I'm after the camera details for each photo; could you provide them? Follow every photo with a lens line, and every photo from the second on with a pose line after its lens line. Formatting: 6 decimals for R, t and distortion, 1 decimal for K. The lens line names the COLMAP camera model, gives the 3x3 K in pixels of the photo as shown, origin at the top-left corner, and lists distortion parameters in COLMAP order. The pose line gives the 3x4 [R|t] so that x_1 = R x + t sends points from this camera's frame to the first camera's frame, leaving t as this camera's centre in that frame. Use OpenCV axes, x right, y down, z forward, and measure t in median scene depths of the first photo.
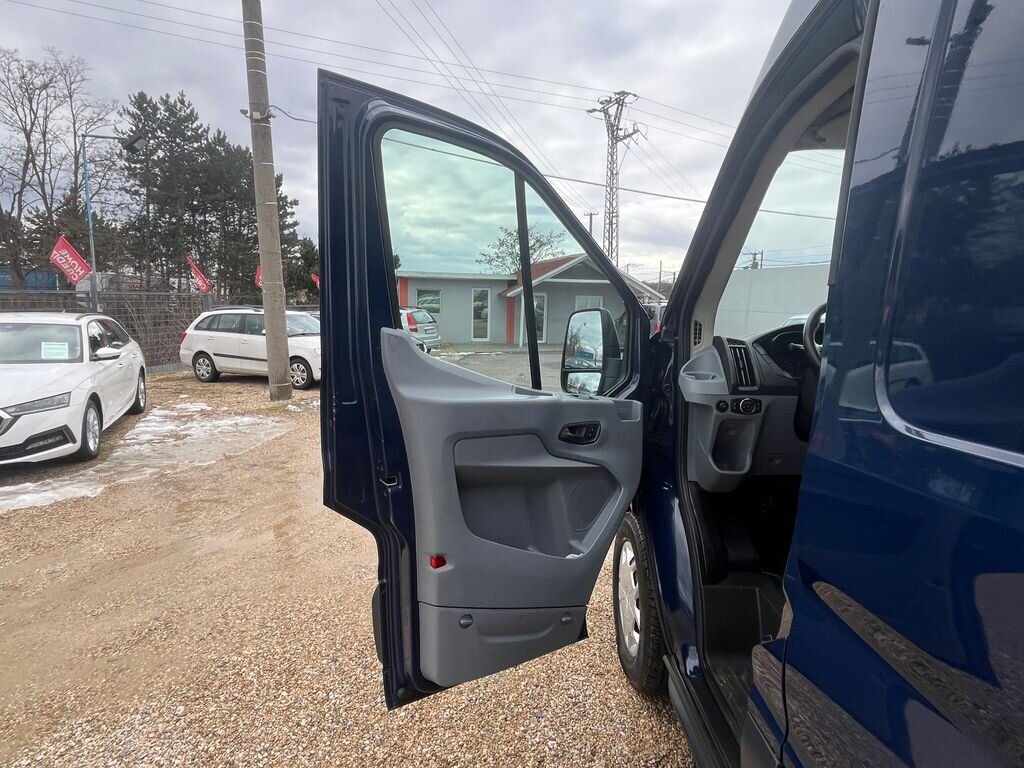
lens RADIAL K [[551.3, 0, 509.2], [0, 551.3, 383.8], [0, 0, 1]] dist [-0.001611, -0.000257]
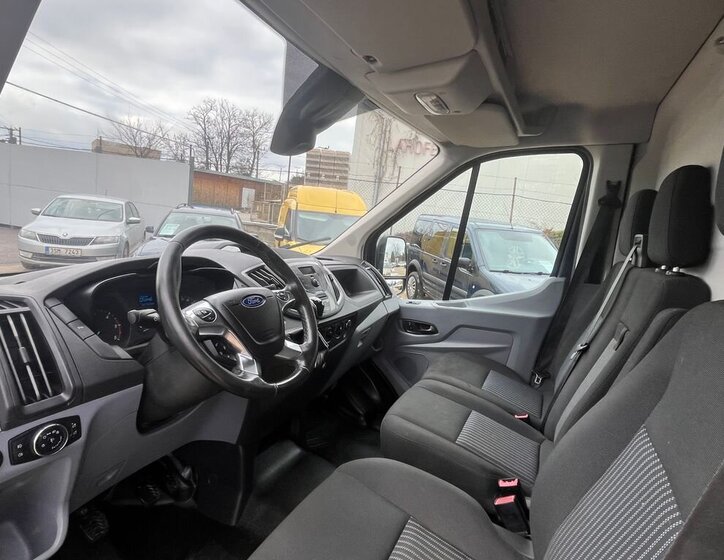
lens RADIAL K [[397.8, 0, 361.2], [0, 397.8, 282.3], [0, 0, 1]] dist [-0.002691, 0.000000]
pose [[0.434549, -0.112455, 0.893600, 0.013036], [0.025193, 0.993304, 0.112752, -0.006866], [-0.900296, -0.026484, 0.434472, 0.031050]]
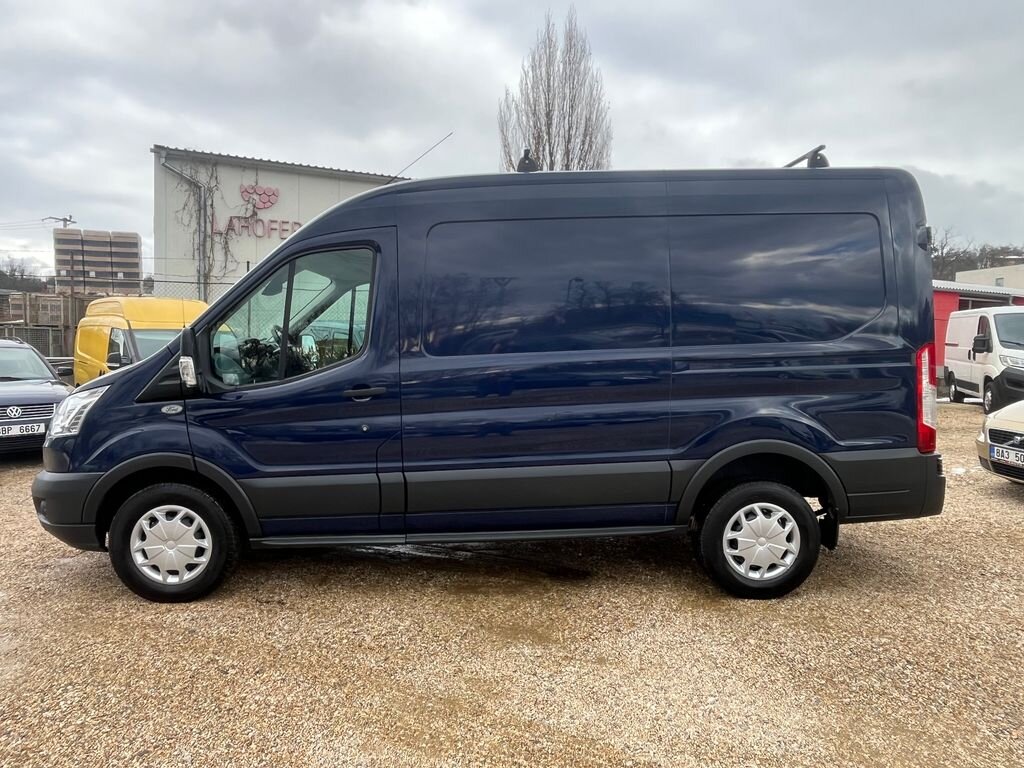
lens RADIAL K [[708.7, 0, 509.1], [0, 708.7, 386.5], [0, 0, 1]] dist [0.002048, 0.000789]
pose [[-0.036066, -0.074331, 0.996581, -0.106219], [0.133180, 0.987977, 0.078509, -0.001114], [-0.990435, 0.135556, -0.025733, 0.010541]]
